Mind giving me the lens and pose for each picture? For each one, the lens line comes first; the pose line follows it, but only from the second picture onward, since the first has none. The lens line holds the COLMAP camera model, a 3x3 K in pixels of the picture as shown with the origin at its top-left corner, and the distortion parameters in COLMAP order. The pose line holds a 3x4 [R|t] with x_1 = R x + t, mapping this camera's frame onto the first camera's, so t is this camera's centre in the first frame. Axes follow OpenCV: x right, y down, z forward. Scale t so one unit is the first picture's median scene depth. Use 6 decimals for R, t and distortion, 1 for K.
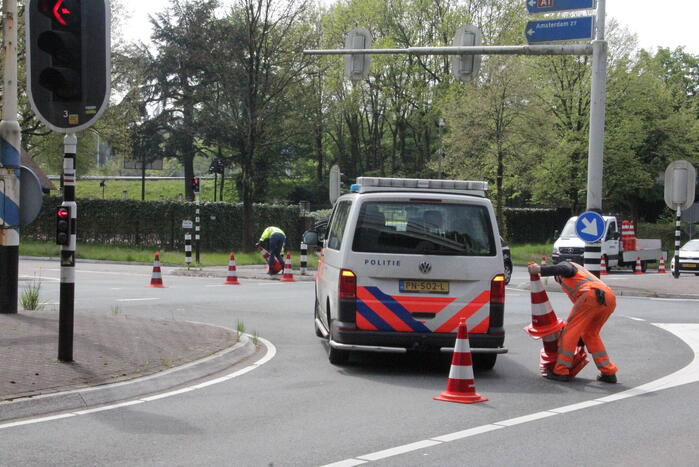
lens RADIAL K [[1325.5, 0, 348.8], [0, 1325.5, 252.8], [0, 0, 1]] dist [0.243109, 0.124100]
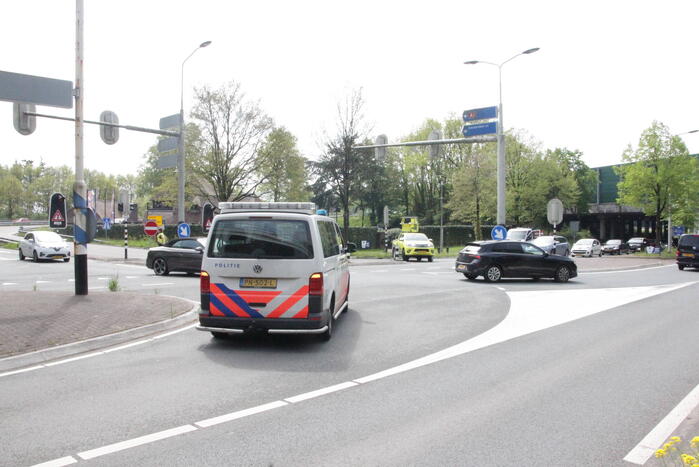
lens RADIAL K [[581.8, 0, 345.6], [0, 581.8, 252.9], [0, 0, 1]] dist [-0.171567, 0.140505]
pose [[0.987251, -0.018714, -0.158069, 0.229111], [0.019936, 0.999782, 0.006147, -0.006258], [0.157920, -0.009220, 0.987409, 0.435205]]
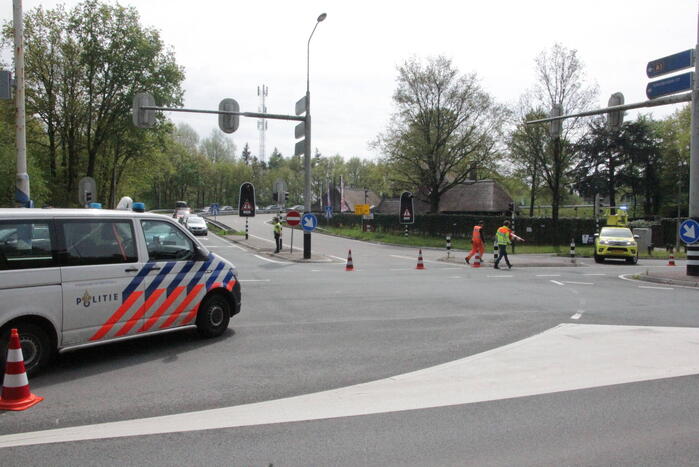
lens RADIAL K [[592.5, 0, 347.0], [0, 592.5, 244.2], [0, 0, 1]] dist [-0.165531, 0.140167]
pose [[0.798502, 0.007166, -0.601949, 0.586834], [-0.004351, 0.999972, 0.006131, -0.021032], [0.601976, -0.002277, 0.798511, 0.841316]]
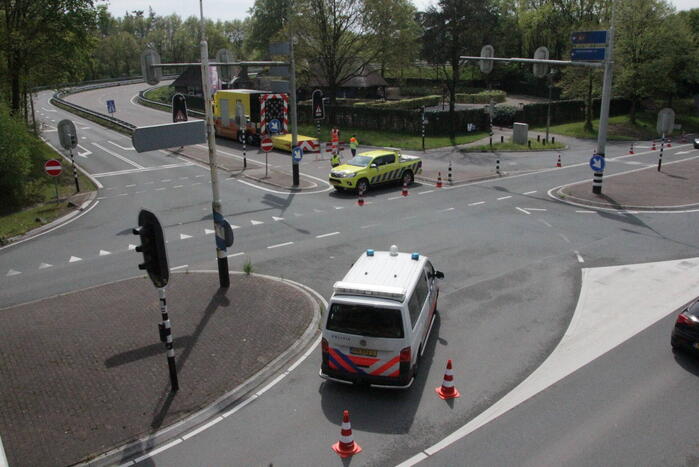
lens RADIAL K [[581.8, 0, 345.6], [0, 581.8, 252.9], [0, 0, 1]] dist [-0.171567, 0.140505]
pose [[0.941054, 0.067869, -0.331379, 0.281762], [0.031658, 0.957693, 0.286046, -0.325686], [0.336773, -0.279675, 0.899092, 0.307349]]
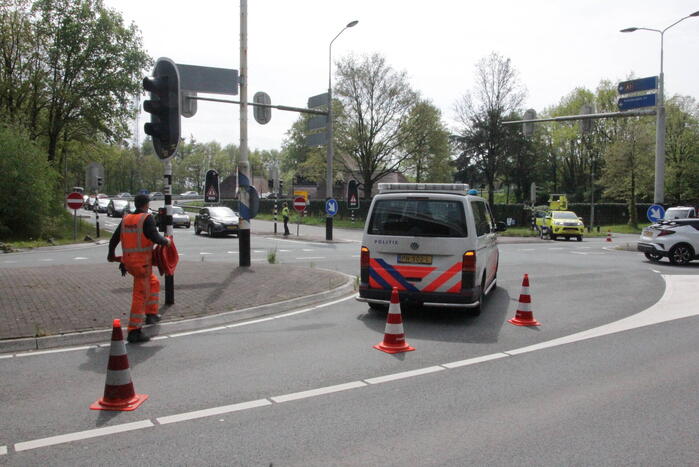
lens RADIAL K [[592.5, 0, 347.0], [0, 592.5, 244.2], [0, 0, 1]] dist [-0.165531, 0.140167]
pose [[0.922955, 0.005479, -0.384869, 0.227638], [0.006243, 0.999554, 0.029201, -0.009039], [0.384858, -0.029354, 0.922509, 0.381981]]
